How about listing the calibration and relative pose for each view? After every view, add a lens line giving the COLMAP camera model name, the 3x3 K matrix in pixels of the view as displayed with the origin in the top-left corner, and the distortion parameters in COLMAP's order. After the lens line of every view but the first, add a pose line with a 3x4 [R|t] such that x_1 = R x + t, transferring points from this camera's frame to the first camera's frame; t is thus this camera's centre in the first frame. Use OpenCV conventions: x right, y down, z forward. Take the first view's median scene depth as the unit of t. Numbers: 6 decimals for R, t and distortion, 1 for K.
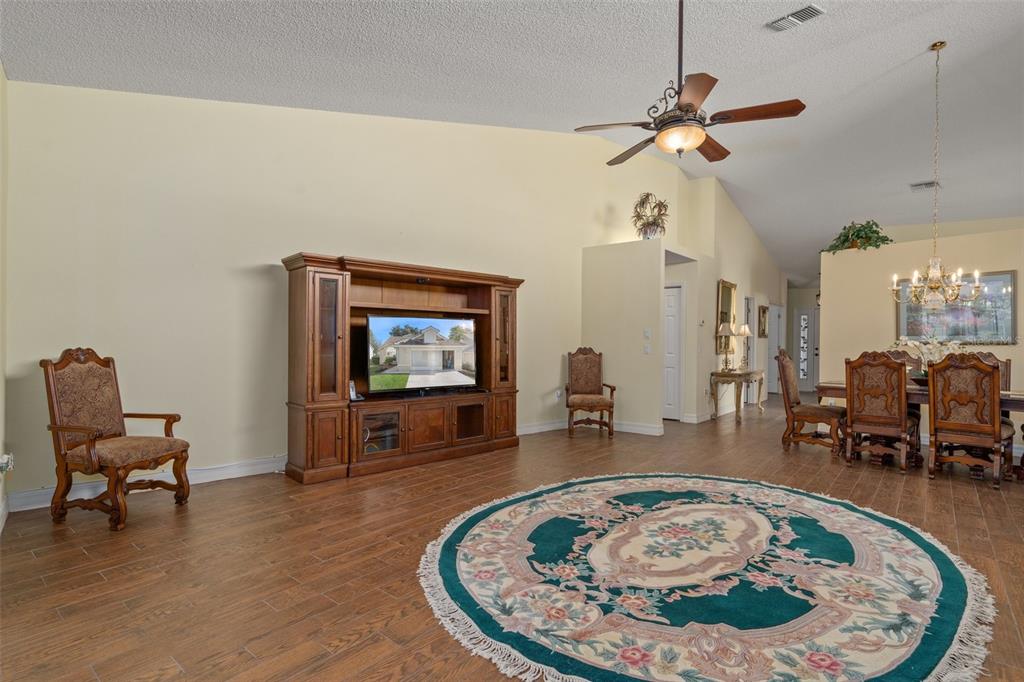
lens RADIAL K [[507.4, 0, 515.2], [0, 507.4, 341.8], [0, 0, 1]] dist [0.001017, 0.000711]
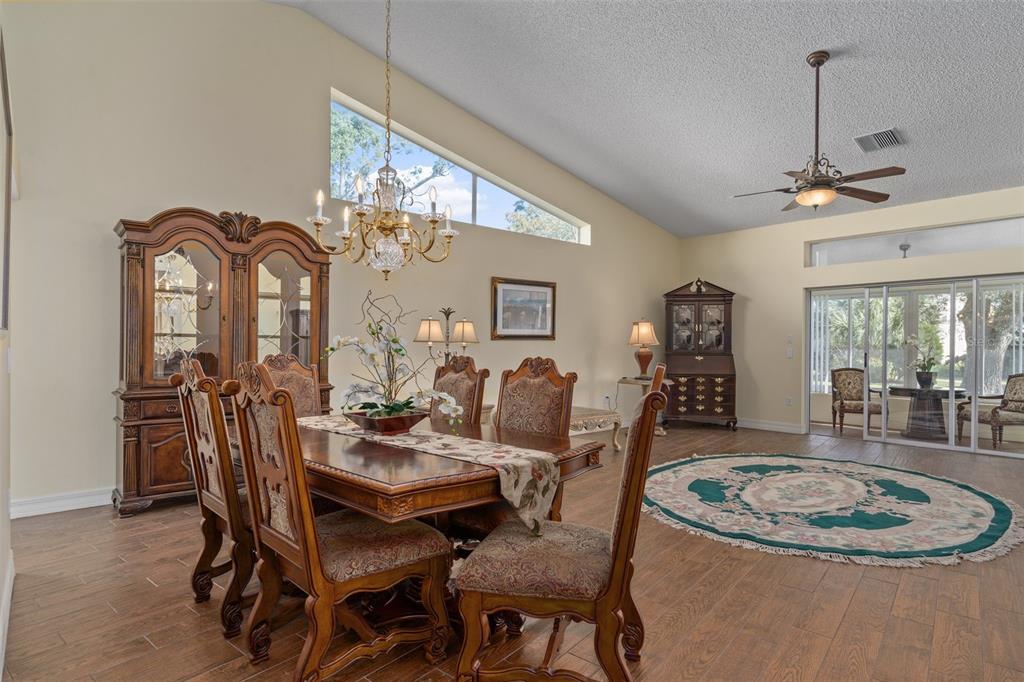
lens RADIAL K [[551.0, 0, 513.0], [0, 551.0, 350.5], [0, 0, 1]] dist [0.004423, 0.000086]
pose [[-0.999910, -0.013302, -0.001520, 1.024538], [-0.013316, 0.999870, 0.009038, 0.006660], [0.001399, 0.009057, -0.999958, 2.246681]]
